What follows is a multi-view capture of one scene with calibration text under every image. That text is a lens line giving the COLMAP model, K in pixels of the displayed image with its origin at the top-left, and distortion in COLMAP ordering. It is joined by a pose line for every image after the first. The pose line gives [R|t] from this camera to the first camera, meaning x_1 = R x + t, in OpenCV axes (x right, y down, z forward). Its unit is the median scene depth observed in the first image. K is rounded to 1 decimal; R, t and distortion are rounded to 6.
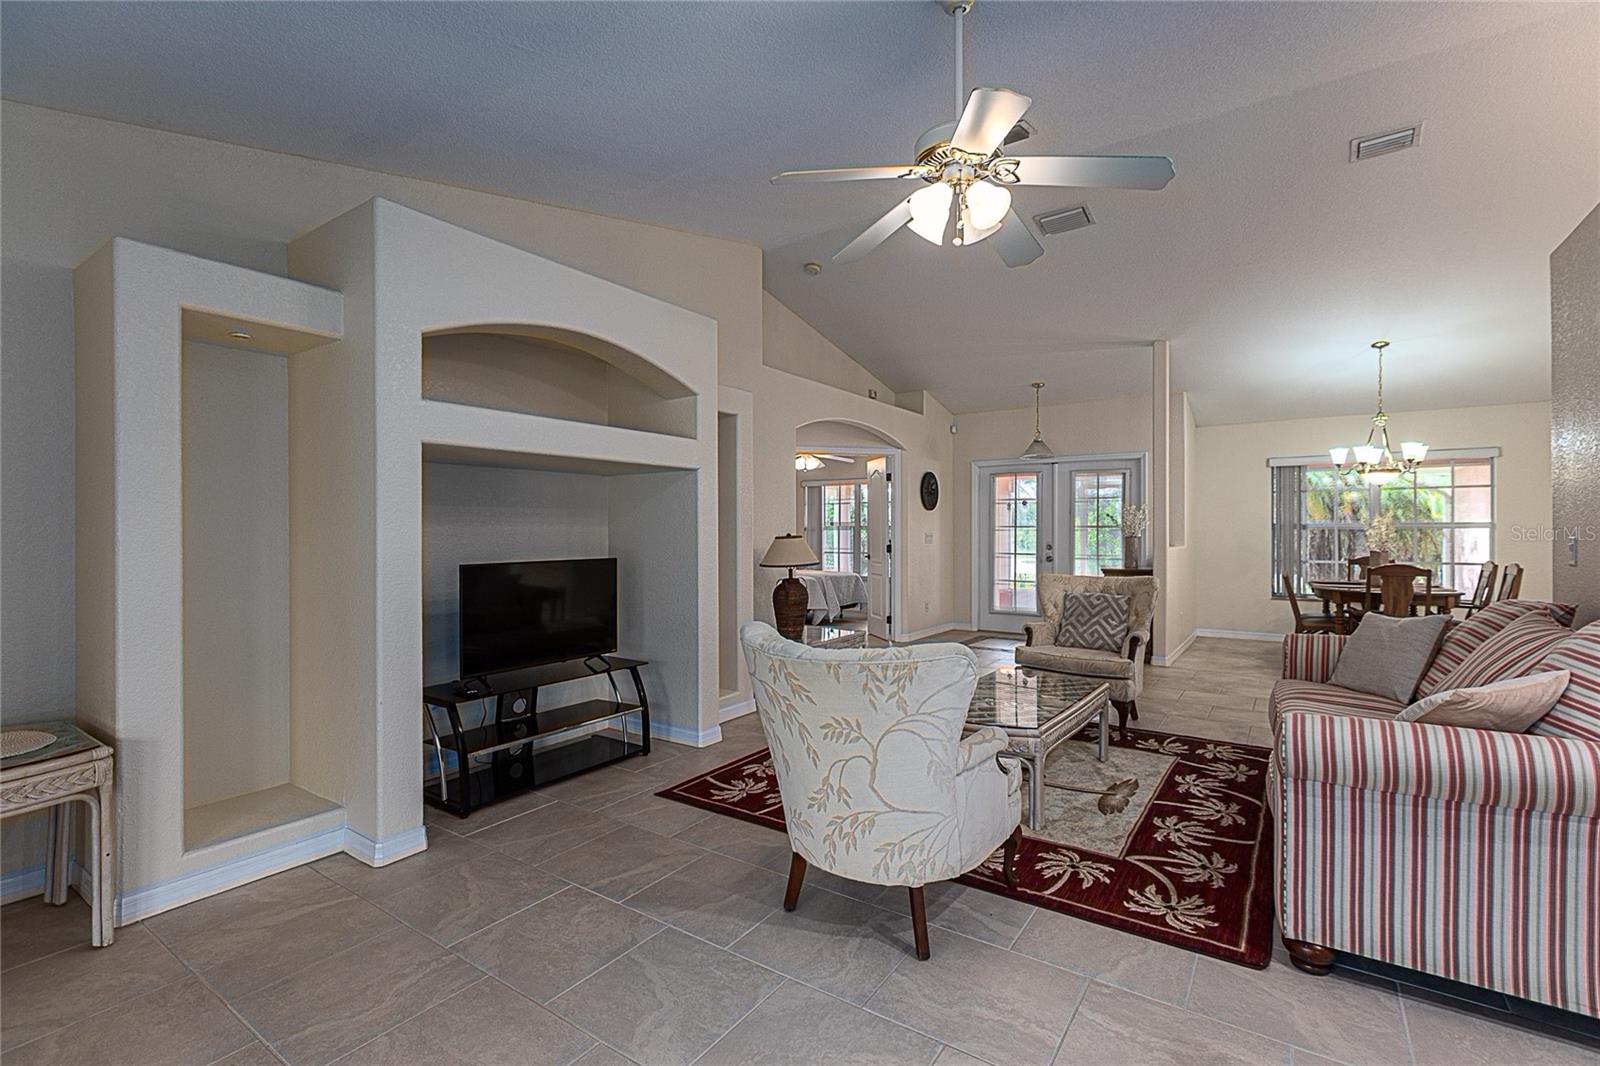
lens RADIAL K [[722.5, 0, 803.3], [0, 722.5, 521.4], [0, 0, 1]] dist [0.011464, -0.002122]
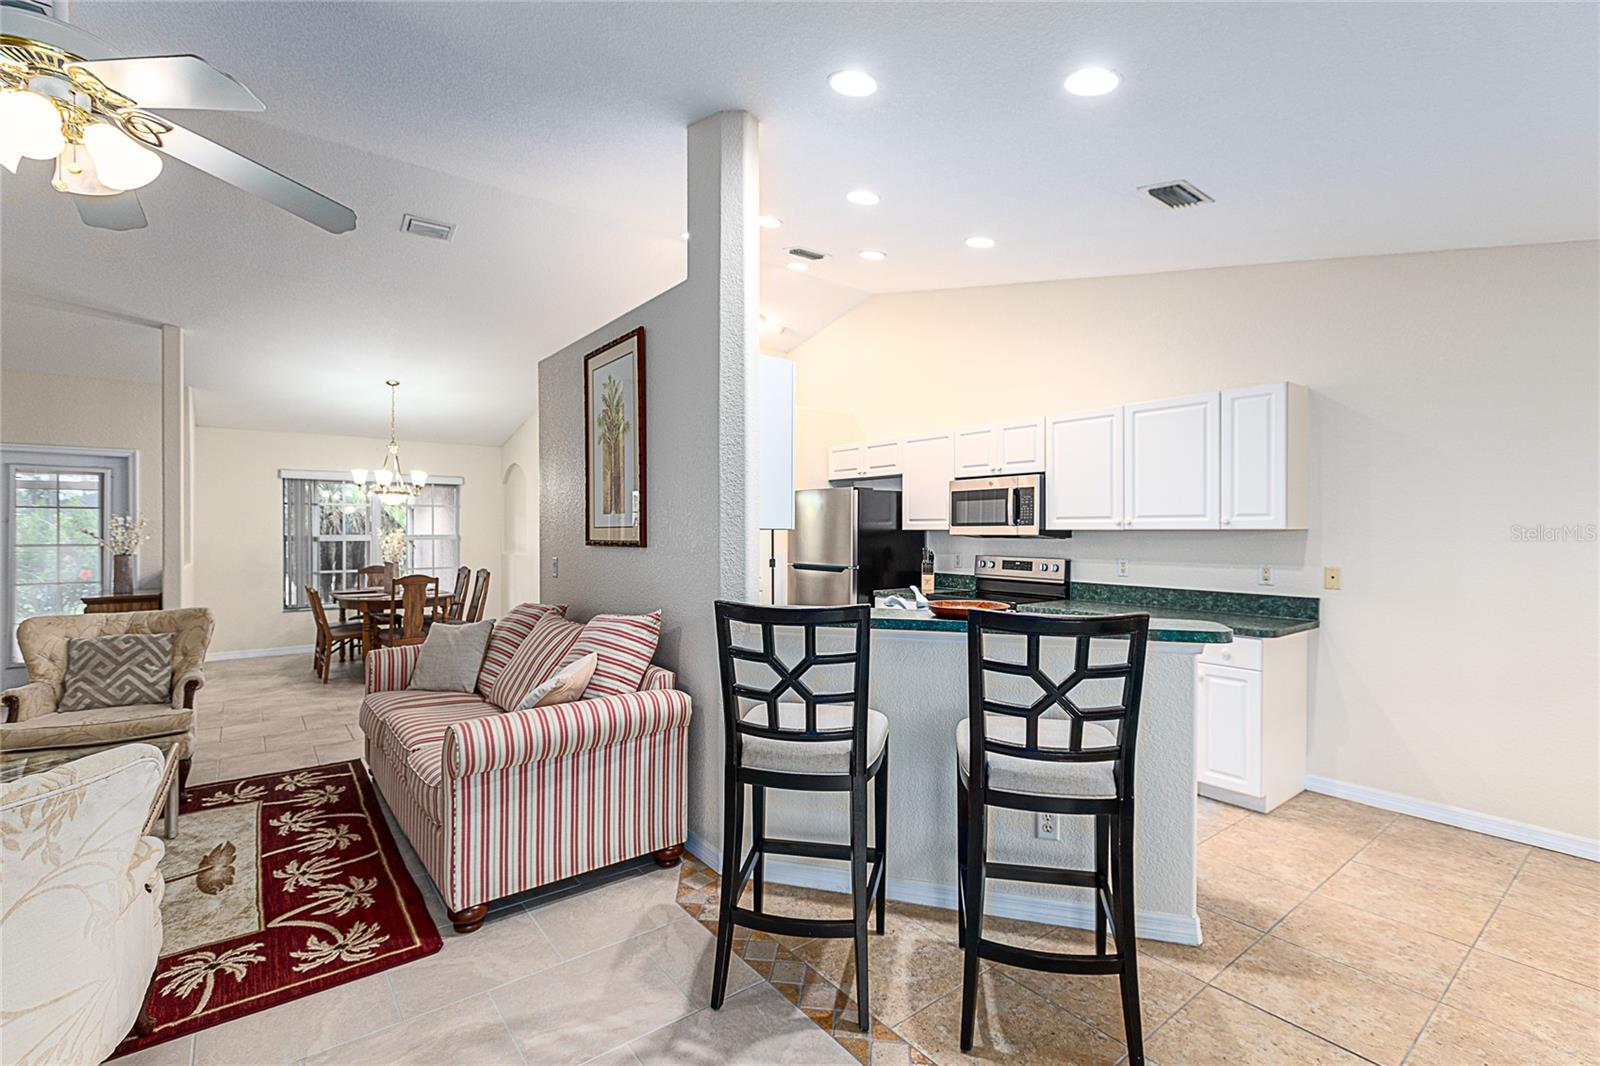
lens RADIAL K [[722.5, 0, 794.9], [0, 722.5, 516.6], [0, 0, 1]] dist [0.011464, -0.002122]
pose [[0.316345, 0.019145, 0.948451, -0.204969], [-0.014446, 0.999778, -0.015363, -0.047923], [-0.948534, -0.008841, 0.316551, 0.060565]]
